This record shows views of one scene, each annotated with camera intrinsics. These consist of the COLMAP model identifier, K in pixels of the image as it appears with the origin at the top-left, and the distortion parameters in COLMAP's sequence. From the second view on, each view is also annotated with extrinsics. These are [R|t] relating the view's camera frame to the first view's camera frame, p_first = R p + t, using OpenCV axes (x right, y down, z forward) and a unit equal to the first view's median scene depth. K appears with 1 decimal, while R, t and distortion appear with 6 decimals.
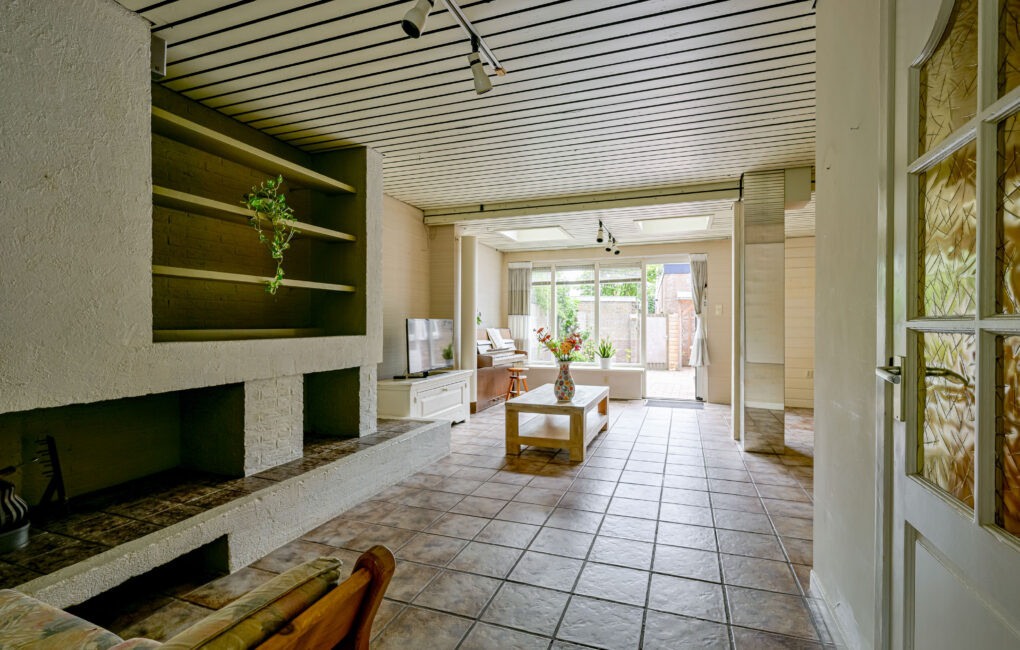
lens RADIAL K [[479.8, 0, 506.6], [0, 479.8, 323.7], [0, 0, 1]] dist [0.001255, 0.000145]
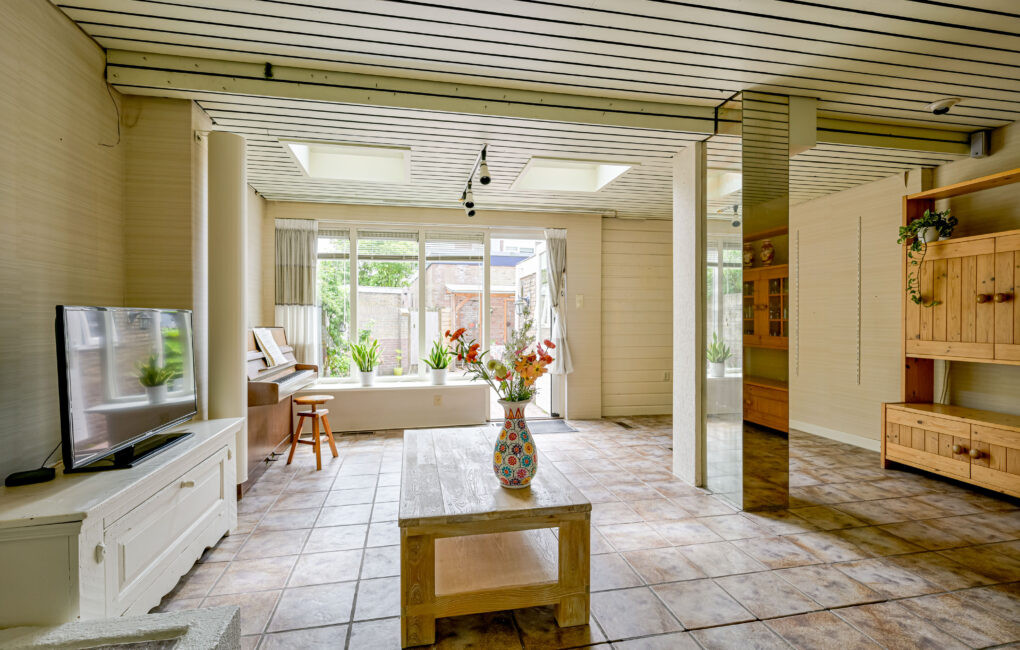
lens RADIAL K [[487.4, 0, 509.6], [0, 487.4, 322.7], [0, 0, 1]] dist [-0.000463, 0.000026]
pose [[0.847040, -0.005200, 0.531504, -0.084258], [0.001404, 0.999971, 0.007546, -0.000285], [-0.531528, -0.005645, 0.847022, 0.375262]]
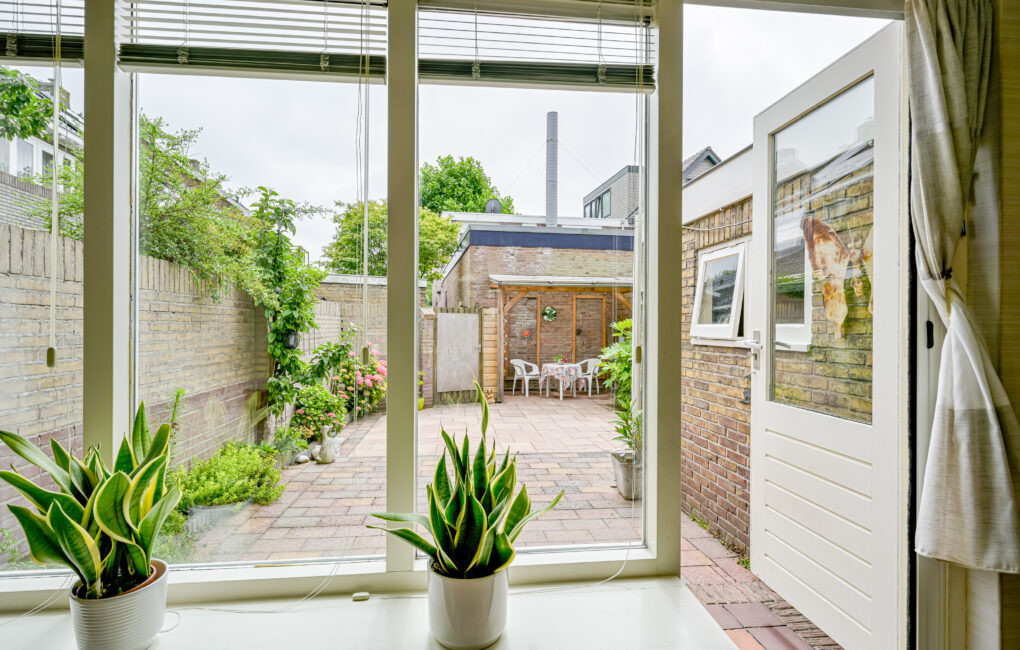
lens RADIAL K [[527.0, 0, 510.0], [0, 527.0, 325.0], [0, 0, 1]] dist [0.005451, 0.000164]
pose [[0.890391, 0.002211, 0.455192, 0.152930], [-0.003297, 0.999993, 0.001593, -0.001566], [-0.455185, -0.002920, 0.890392, 0.903924]]
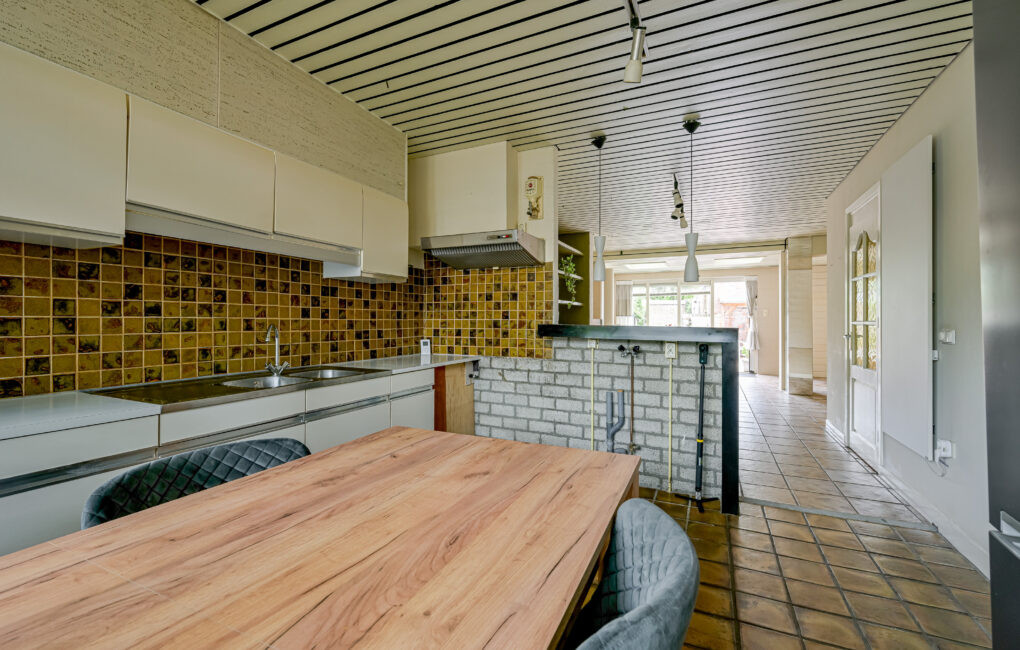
lens RADIAL K [[430.3, 0, 511.9], [0, 430.3, 319.4], [0, 0, 1]] dist [-0.000782, 0.000278]
pose [[0.997099, -0.001687, -0.076095, -0.251744], [0.001276, 0.999984, -0.005450, -0.001872], [0.076103, 0.005337, 0.997086, -0.413435]]
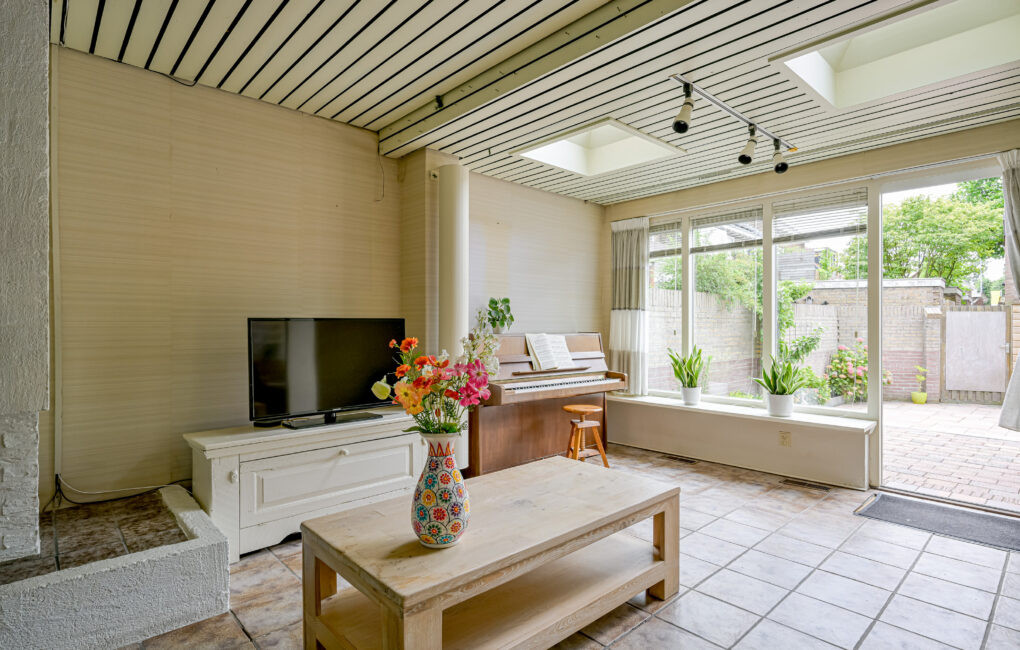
lens RADIAL K [[527.0, 0, 510.0], [0, 527.0, 325.0], [0, 0, 1]] dist [0.005451, 0.000164]
pose [[0.891581, -0.001939, -0.452856, 0.217191], [0.003273, 0.999992, 0.002163, -0.002008], [0.452849, -0.003411, 0.891581, 0.416915]]
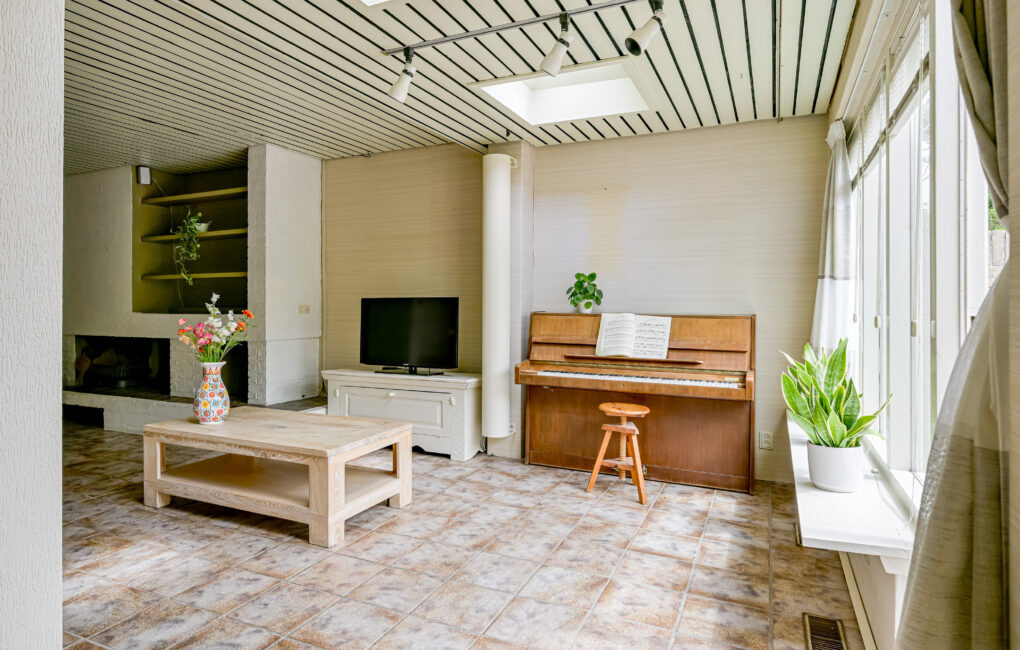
lens RADIAL K [[585.7, 0, 494.8], [0, 585.7, 302.5], [0, 0, 1]] dist [-0.002116, -0.000518]
pose [[-0.086464, -0.003743, -0.996248, 0.547057], [-0.001073, 0.999993, -0.003664, 0.000356], [0.996254, 0.000752, -0.086467, 0.904156]]
